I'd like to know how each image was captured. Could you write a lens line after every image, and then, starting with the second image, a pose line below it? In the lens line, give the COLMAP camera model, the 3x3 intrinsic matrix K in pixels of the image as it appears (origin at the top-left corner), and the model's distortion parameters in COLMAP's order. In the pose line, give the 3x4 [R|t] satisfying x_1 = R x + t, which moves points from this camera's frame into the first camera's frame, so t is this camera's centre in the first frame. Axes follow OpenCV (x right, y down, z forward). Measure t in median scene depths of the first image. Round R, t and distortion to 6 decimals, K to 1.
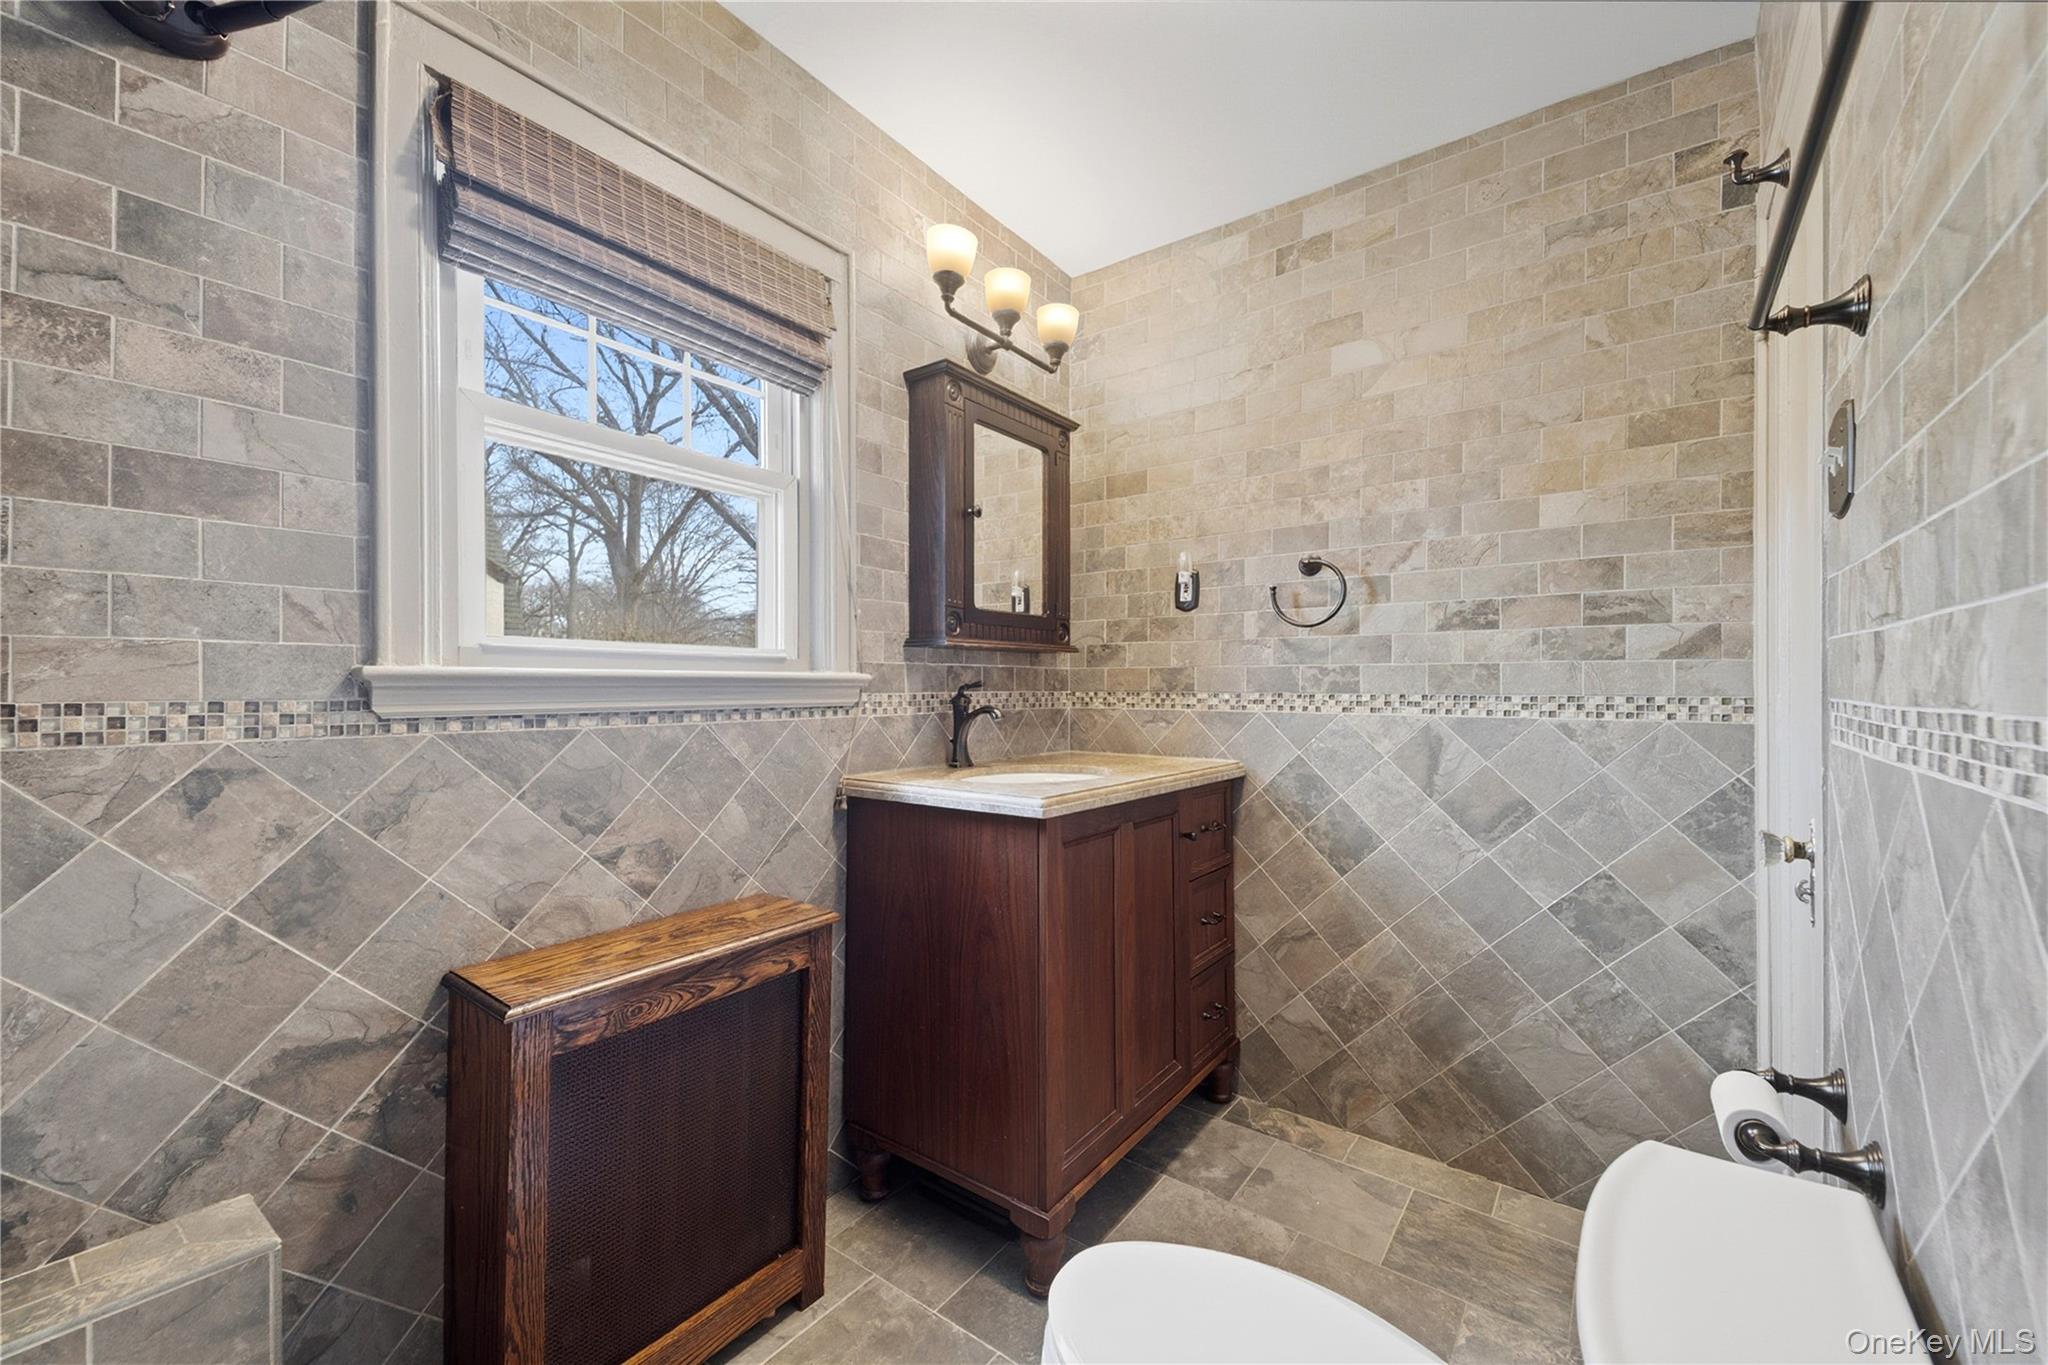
lens RADIAL K [[802.5, 0, 1018.1], [0, 802.5, 693.7], [0, 0, 1]] dist [-0.017208, -0.001632]
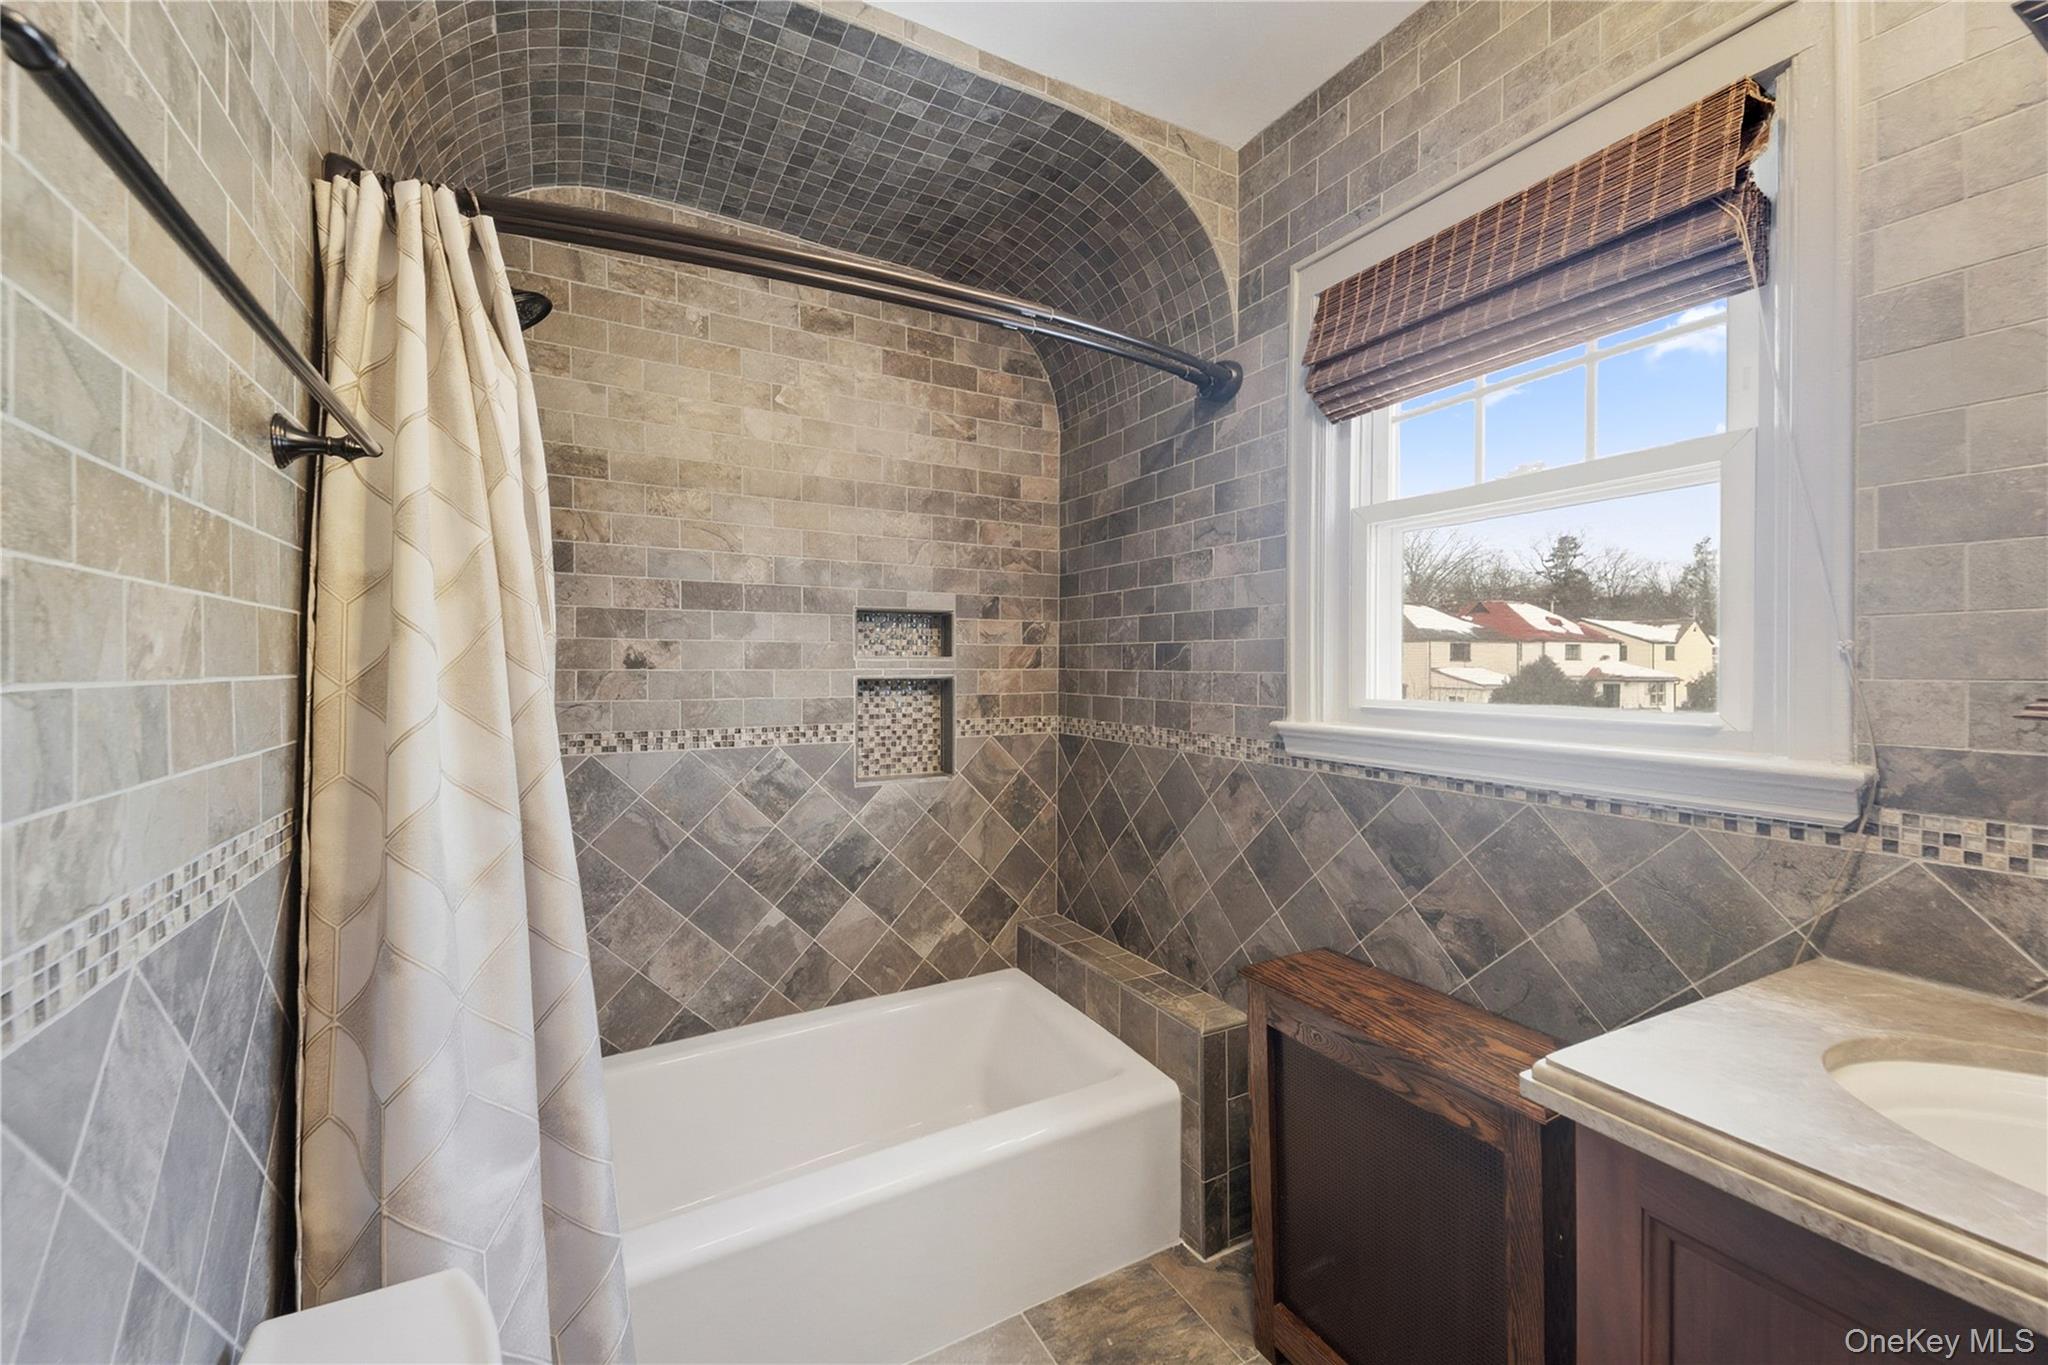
lens RADIAL K [[802.5, 0, 1028.0], [0, 802.5, 650.7], [0, 0, 1]] dist [-0.017208, -0.001632]
pose [[-0.445640, -0.014913, -0.895088, 0.730956], [-0.006468, 0.999889, -0.013439, -0.134875], [0.895189, -0.000200, -0.445687, 1.139725]]
